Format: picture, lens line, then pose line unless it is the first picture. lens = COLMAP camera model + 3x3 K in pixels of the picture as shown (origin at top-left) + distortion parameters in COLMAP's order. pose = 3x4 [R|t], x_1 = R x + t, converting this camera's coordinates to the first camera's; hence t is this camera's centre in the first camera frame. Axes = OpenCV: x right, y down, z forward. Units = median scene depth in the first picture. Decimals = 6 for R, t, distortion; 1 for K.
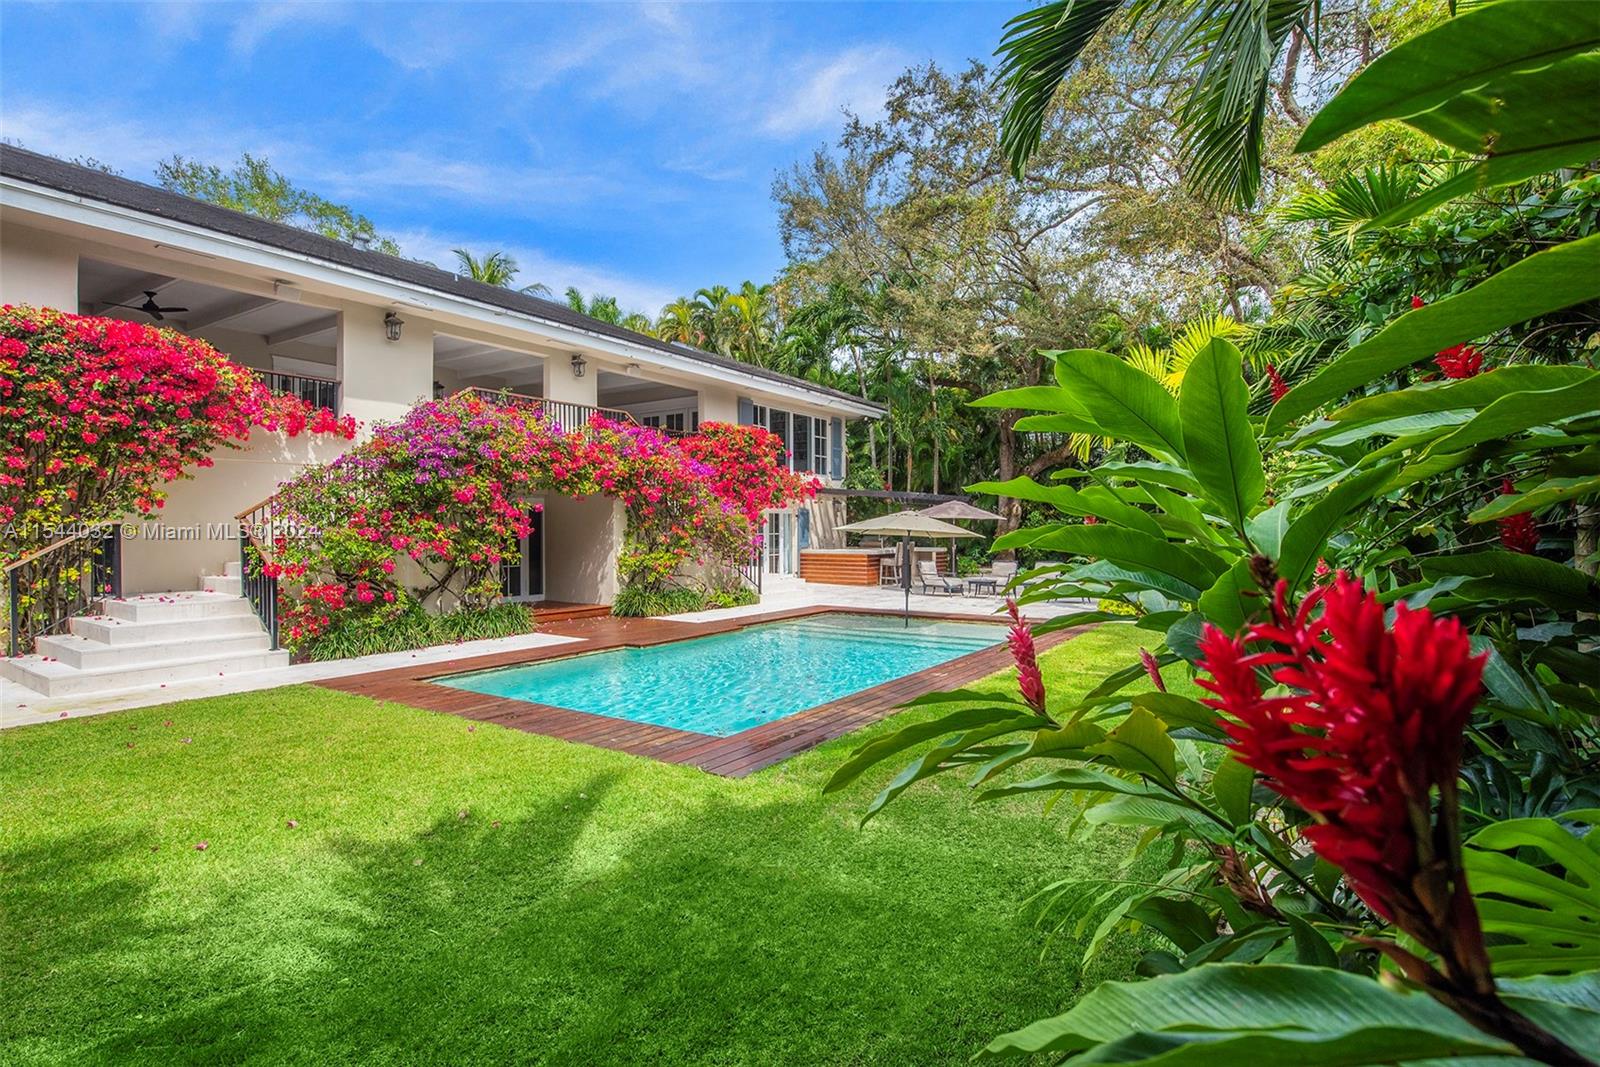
lens RADIAL K [[783.2, 0, 800.0], [0, 783.2, 533.5], [0, 0, 1]] dist [-0.014122, -0.000342]
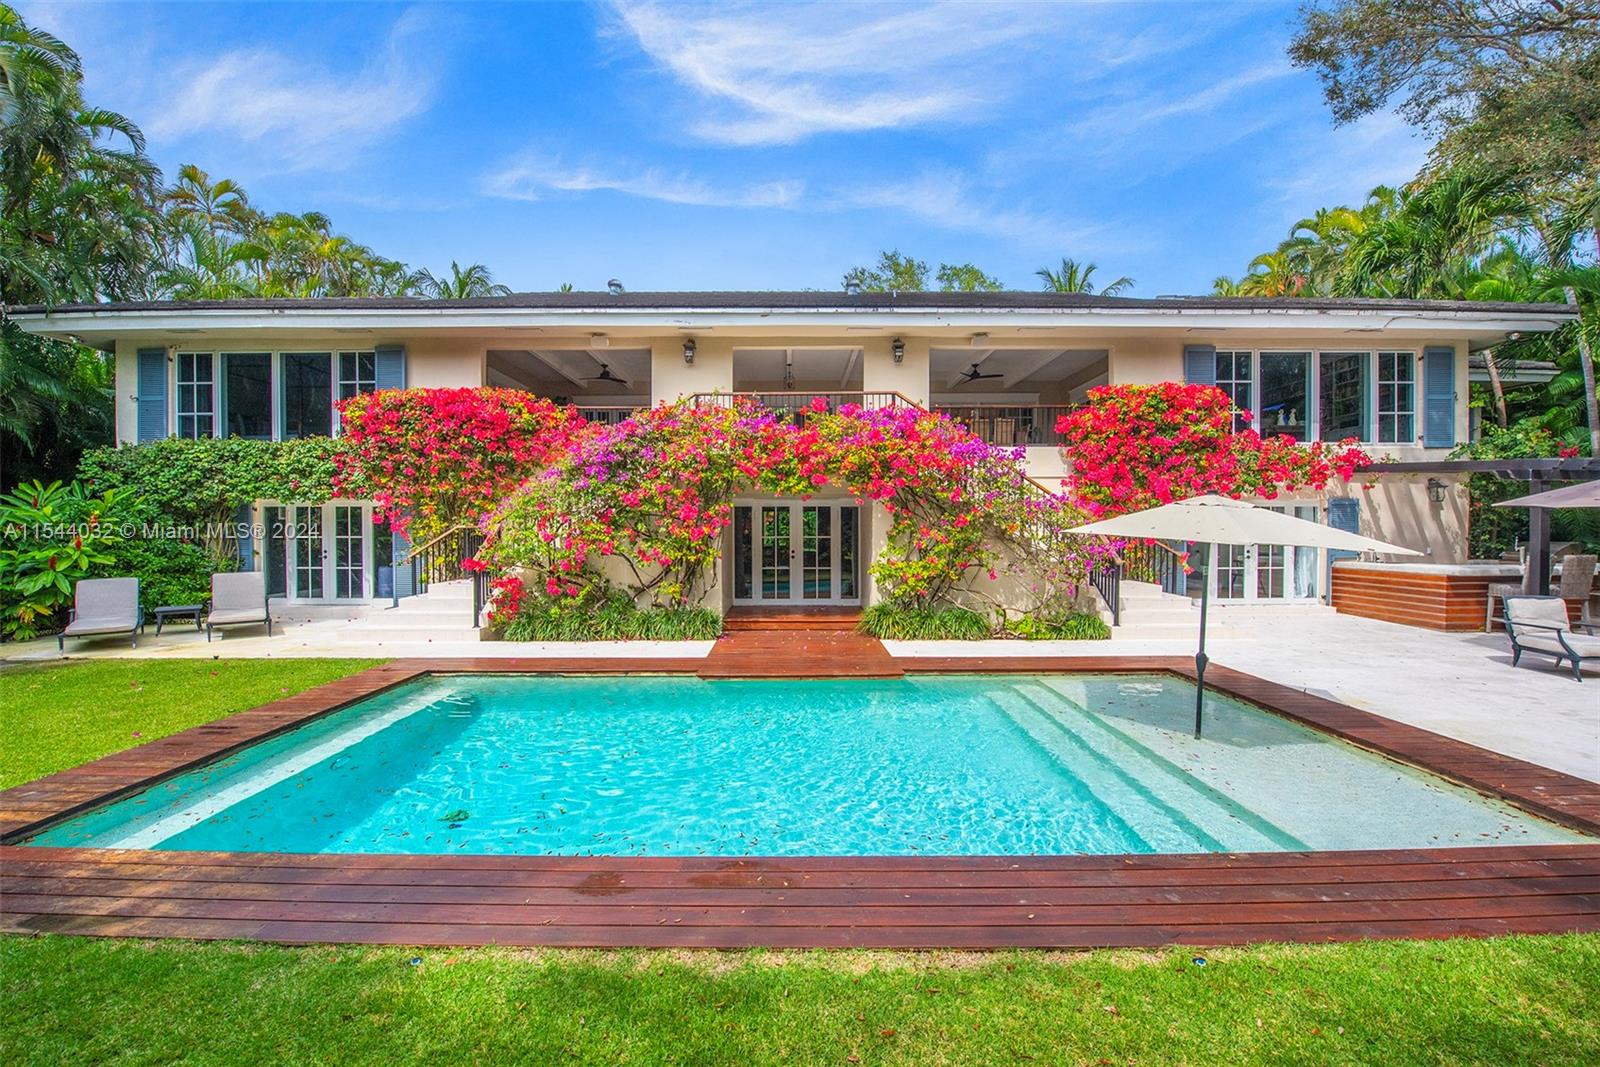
lens RADIAL K [[658.7, 0, 800.0], [0, 658.7, 533.5], [0, 0, 1]] dist [-0.018236, -0.000092]
pose [[0.559476, 0.005932, -0.828825, 0.309201], [-0.003322, 0.999982, 0.004915, -0.005886], [0.828840, 0.000004, 0.559486, 0.522750]]
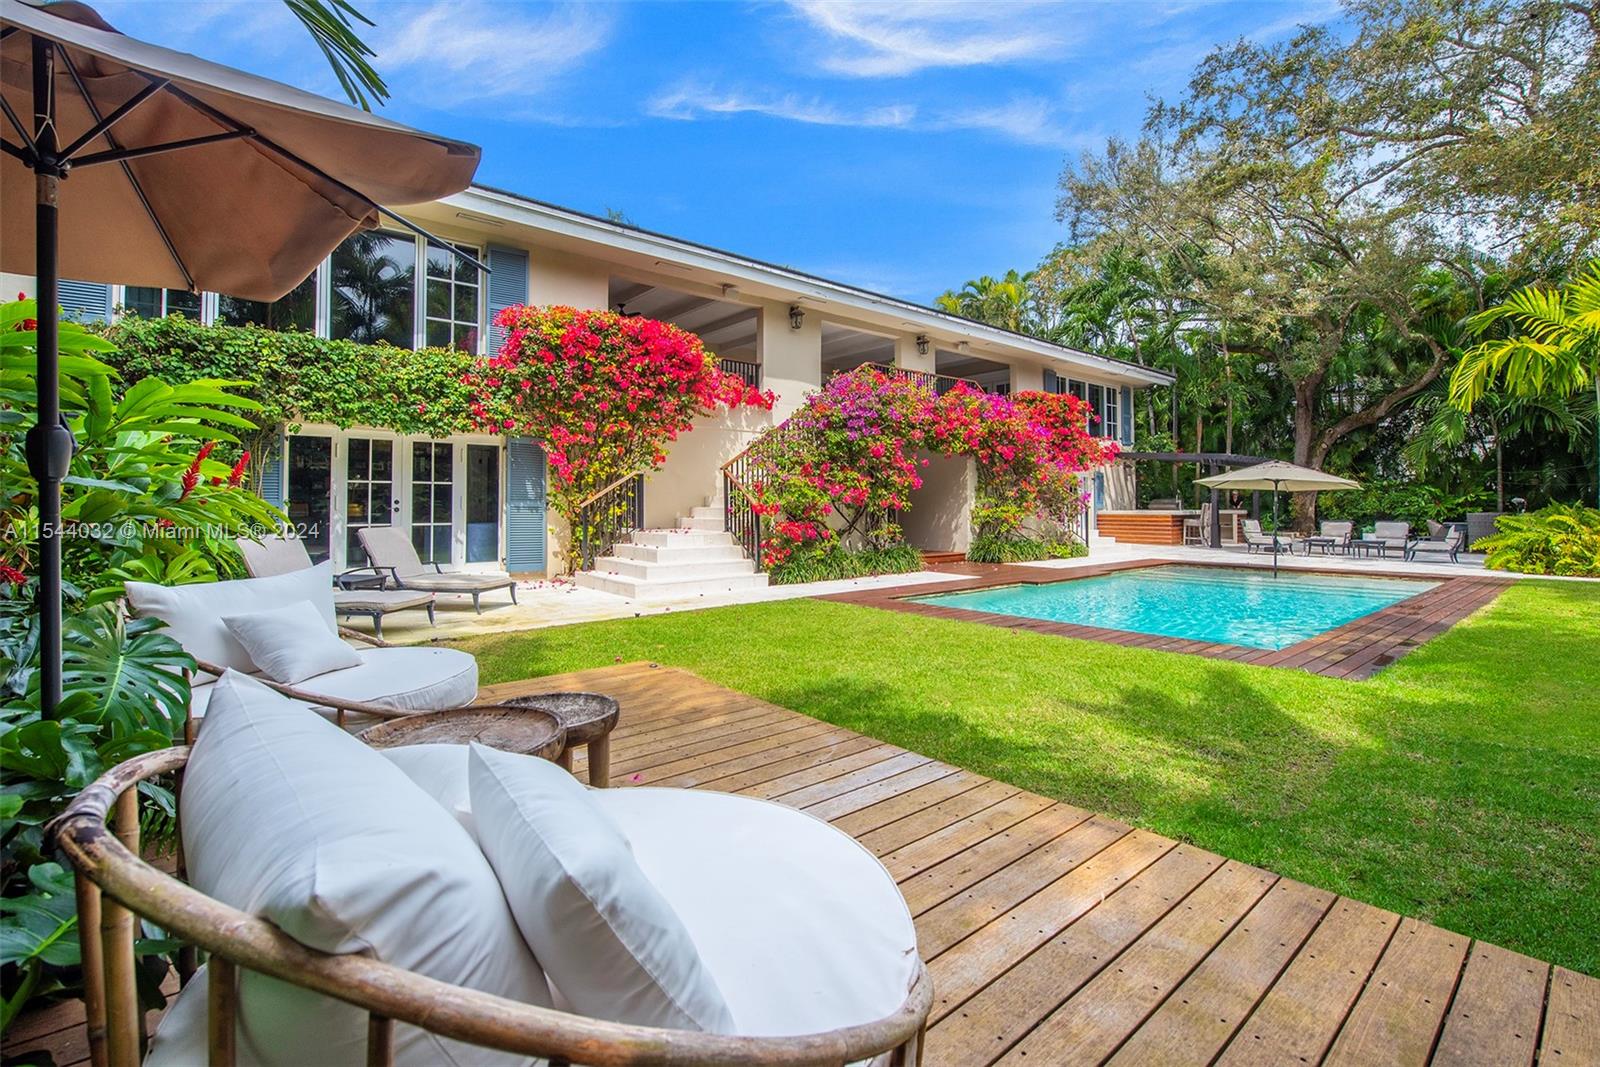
lens RADIAL K [[701.0, 0, 792.7], [0, 701.0, 490.7], [0, 0, 1]] dist [-0.026479, -0.000479]
pose [[0.956449, -0.004904, -0.291860, -0.182228], [-0.002677, 0.999669, -0.025571, 0.028775], [0.291889, 0.025239, 0.956119, -0.036195]]
